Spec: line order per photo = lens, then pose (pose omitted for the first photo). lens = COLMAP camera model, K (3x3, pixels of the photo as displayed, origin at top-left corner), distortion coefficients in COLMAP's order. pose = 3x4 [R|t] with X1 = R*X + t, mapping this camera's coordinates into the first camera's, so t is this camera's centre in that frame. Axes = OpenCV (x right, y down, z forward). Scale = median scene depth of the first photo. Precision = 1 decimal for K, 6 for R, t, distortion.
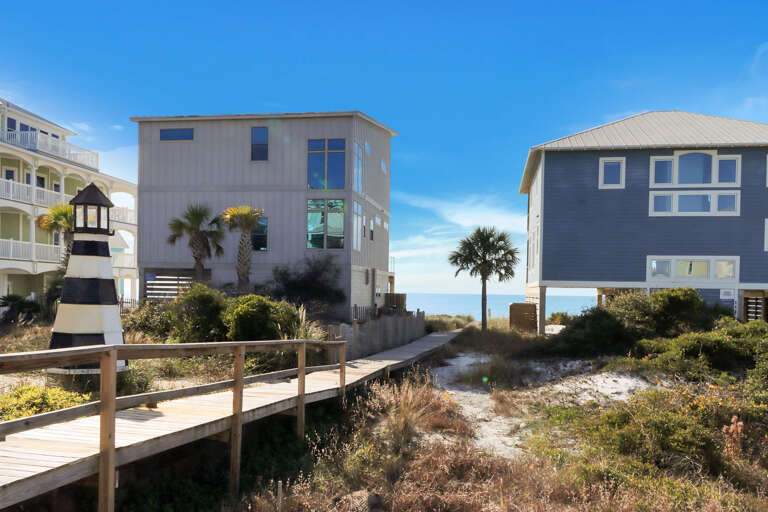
lens RADIAL K [[650.3, 0, 386.4], [0, 650.3, 294.8], [0, 0, 1]] dist [0.076264, -0.002819]
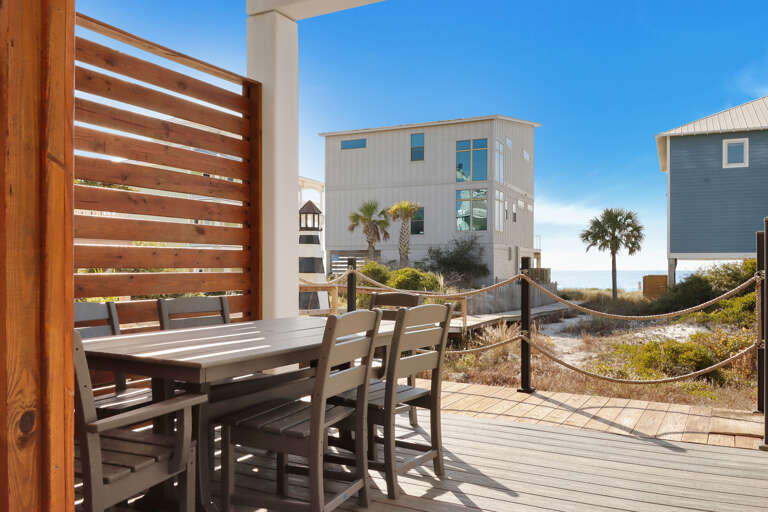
lens RADIAL K [[650.3, 0, 384.6], [0, 650.3, 259.2], [0, 0, 1]] dist [0.076264, -0.002819]
pose [[0.966573, -0.019946, -0.255615, 0.058914], [0.014262, 0.999609, -0.024071, 0.008134], [0.255995, 0.019621, 0.966479, -0.205674]]
